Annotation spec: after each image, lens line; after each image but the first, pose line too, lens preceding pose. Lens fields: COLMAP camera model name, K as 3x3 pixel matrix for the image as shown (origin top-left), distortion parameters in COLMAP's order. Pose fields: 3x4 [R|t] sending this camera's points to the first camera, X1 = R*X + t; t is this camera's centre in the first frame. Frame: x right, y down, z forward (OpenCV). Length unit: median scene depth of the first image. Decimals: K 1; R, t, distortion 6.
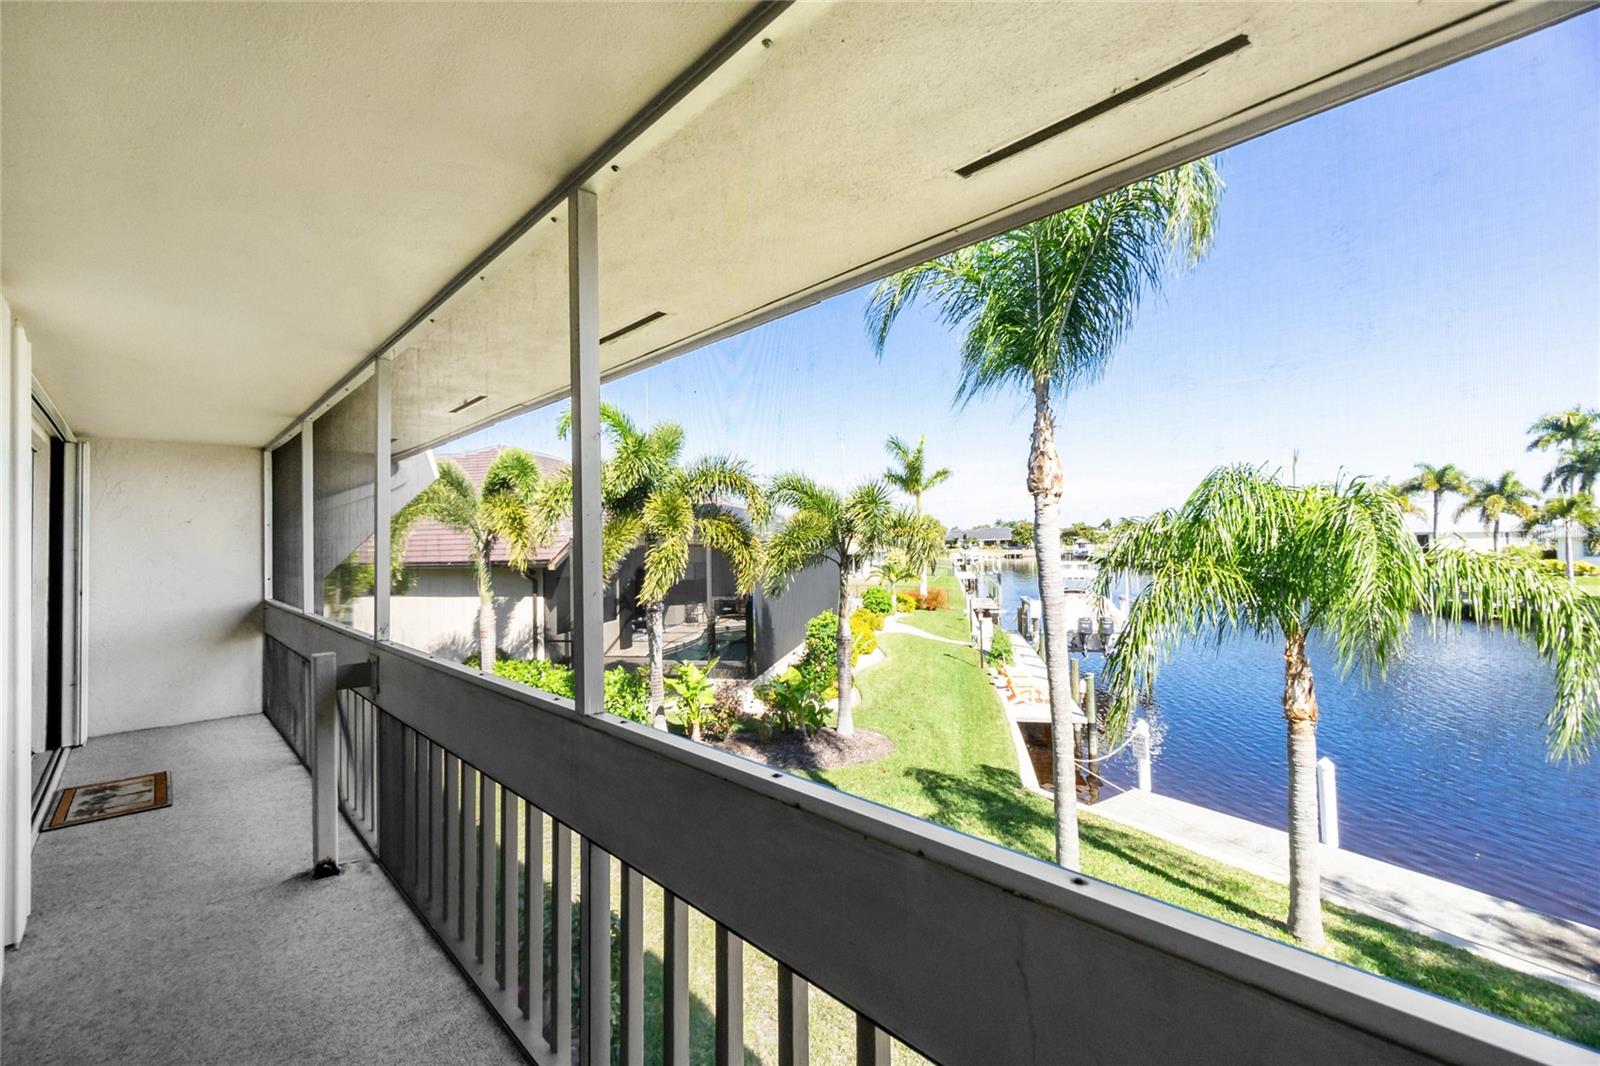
lens RADIAL K [[690.4, 0, 800.0], [0, 690.4, 533.0], [0, 0, 1]] dist [0.026513, 0.000411]
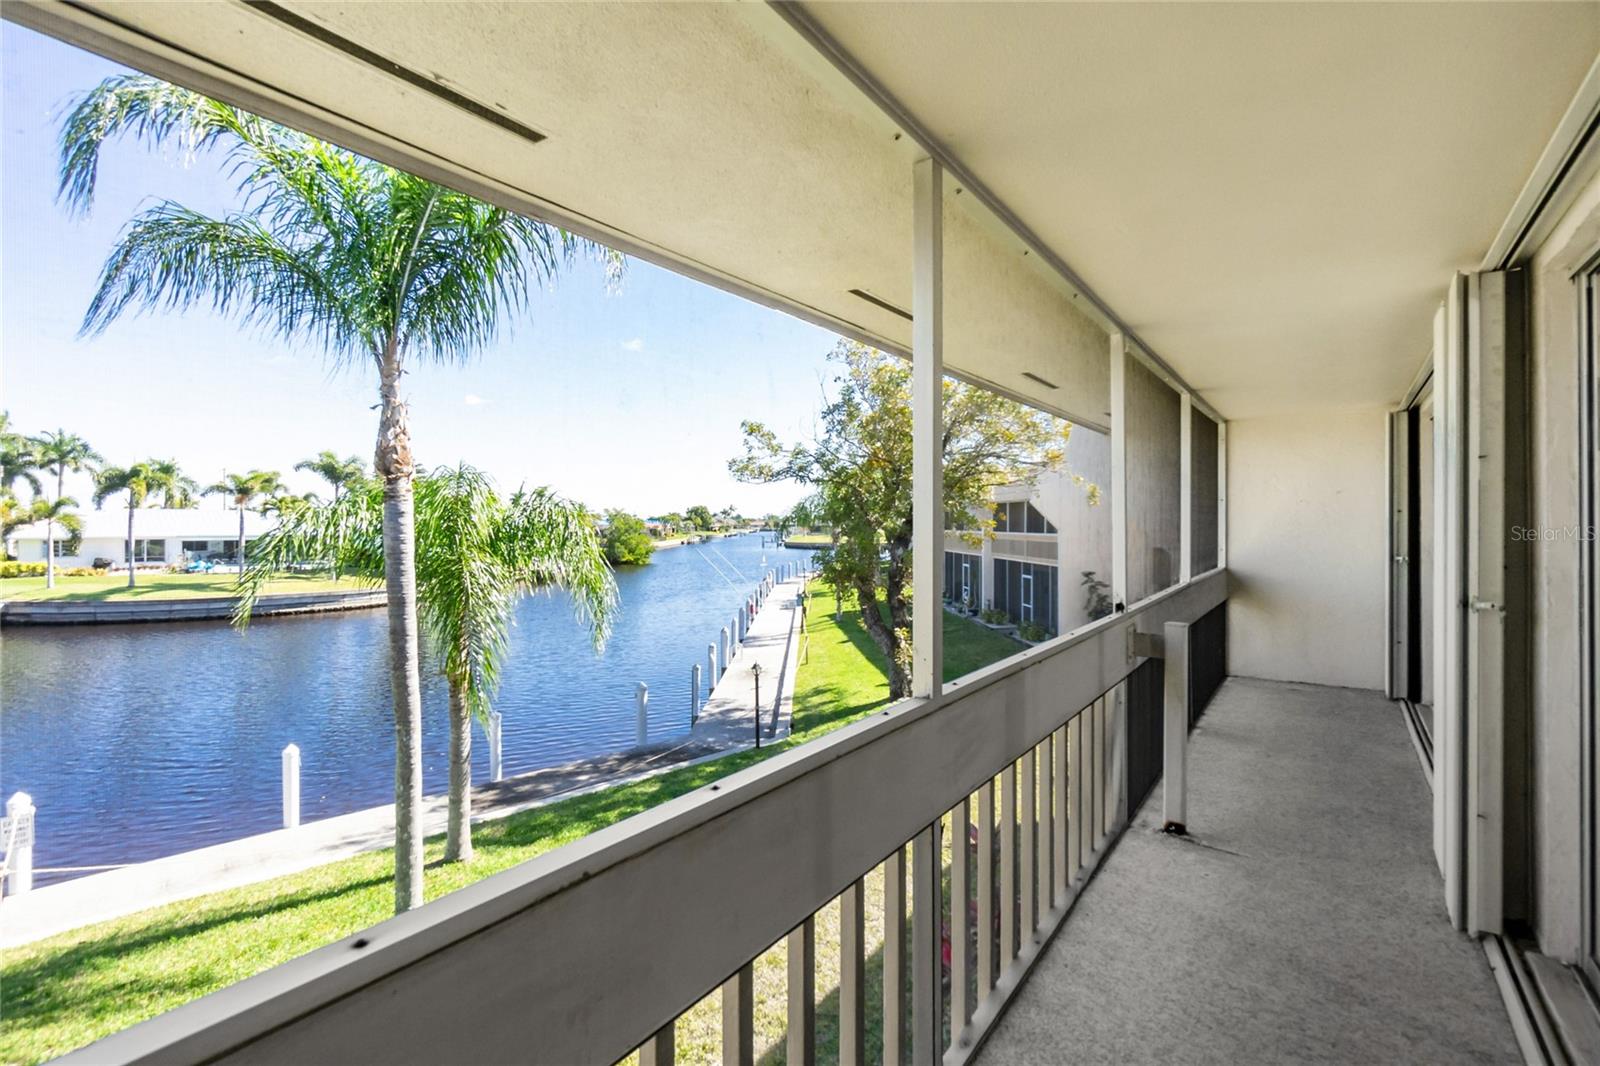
lens RADIAL K [[726.8, 0, 800.3], [0, 726.8, 526.5], [0, 0, 1]] dist [-0.000482, 0.000056]
pose [[-0.224828, 0.016863, 0.974252, -0.603060], [-0.001791, 0.999841, -0.017719, 0.016823], [-0.974397, -0.005729, -0.224762, 0.679292]]
